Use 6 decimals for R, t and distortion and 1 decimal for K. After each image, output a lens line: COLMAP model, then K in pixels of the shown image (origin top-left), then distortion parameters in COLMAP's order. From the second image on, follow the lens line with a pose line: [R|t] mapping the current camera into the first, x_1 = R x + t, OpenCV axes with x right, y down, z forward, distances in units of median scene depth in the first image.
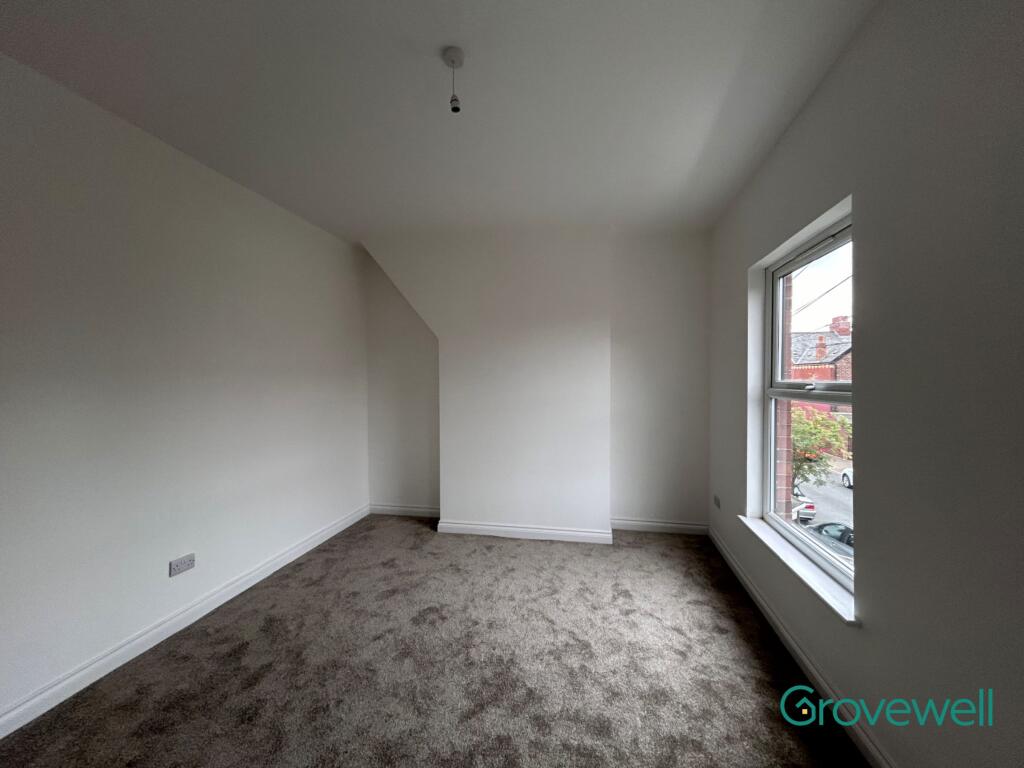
lens RADIAL K [[417.6, 0, 513.2], [0, 417.6, 382.8], [0, 0, 1]] dist [-0.001212, 0.000703]
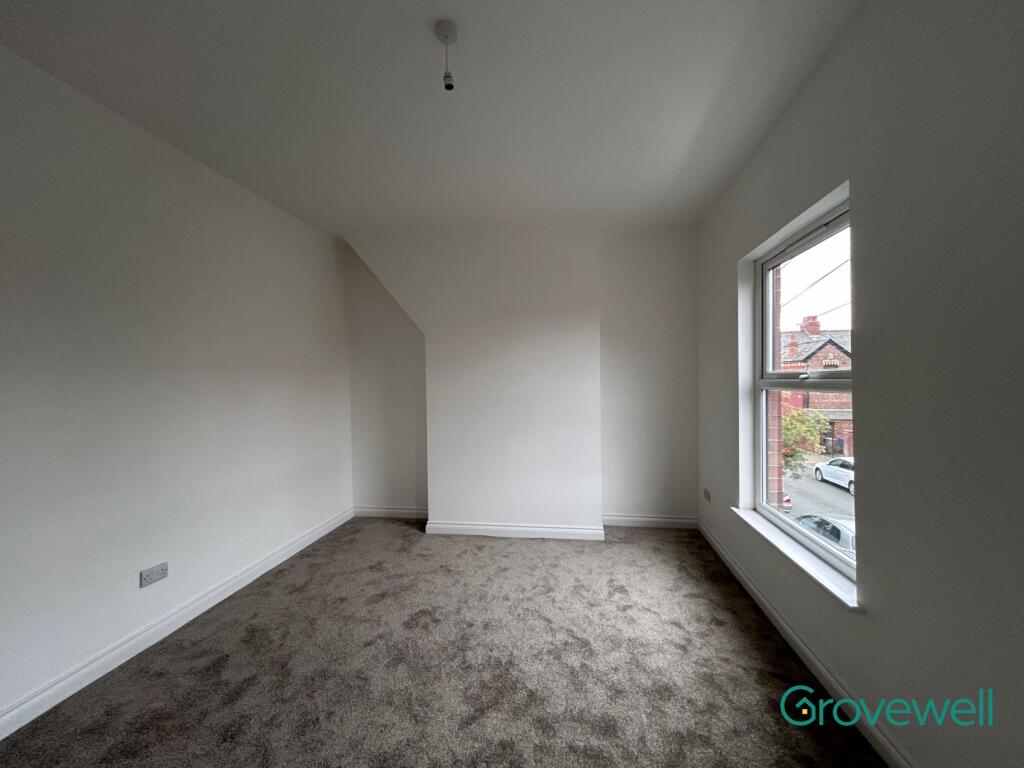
lens RADIAL K [[417.6, 0, 513.6], [0, 417.6, 382.9], [0, 0, 1]] dist [-0.001212, 0.000703]
pose [[0.998805, -0.010976, 0.047633, -0.030237], [0.011152, 0.999932, -0.003434, 0.019992], [-0.047592, 0.003961, 0.998859, 0.027981]]
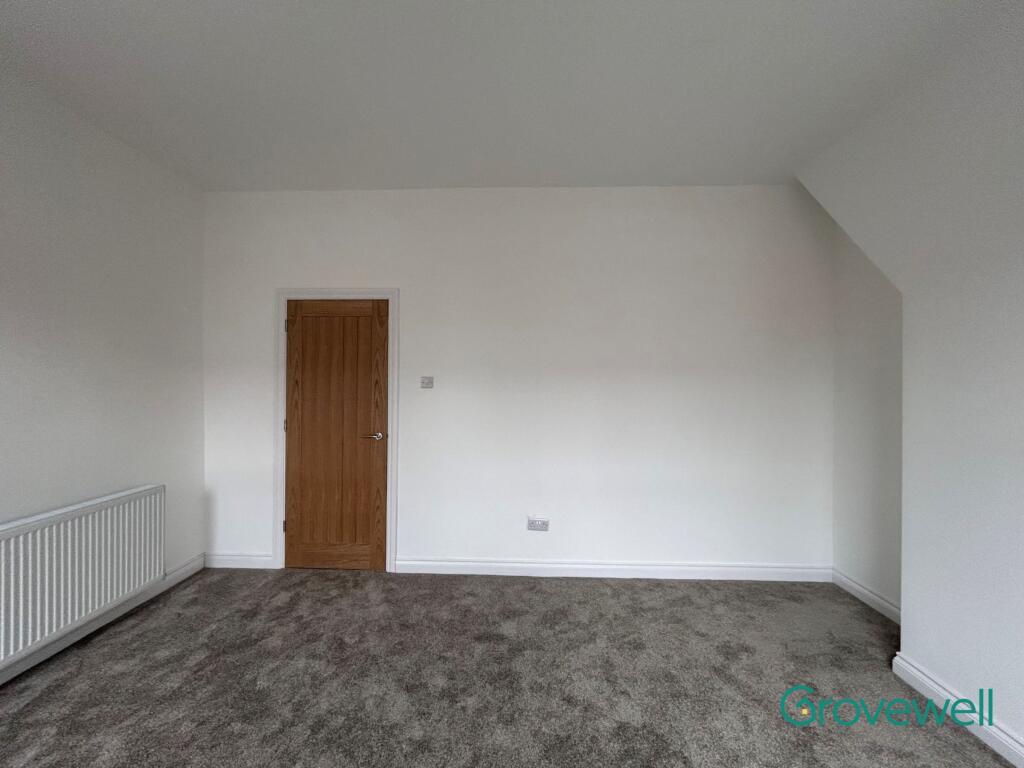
lens RADIAL K [[417.6, 0, 509.6], [0, 417.6, 384.8], [0, 0, 1]] dist [-0.001212, 0.000703]
pose [[0.145097, 0.007078, -0.989392, 0.396165], [-0.014717, 0.999879, 0.004995, 0.018528], [0.989308, 0.013836, 0.145184, 0.717538]]
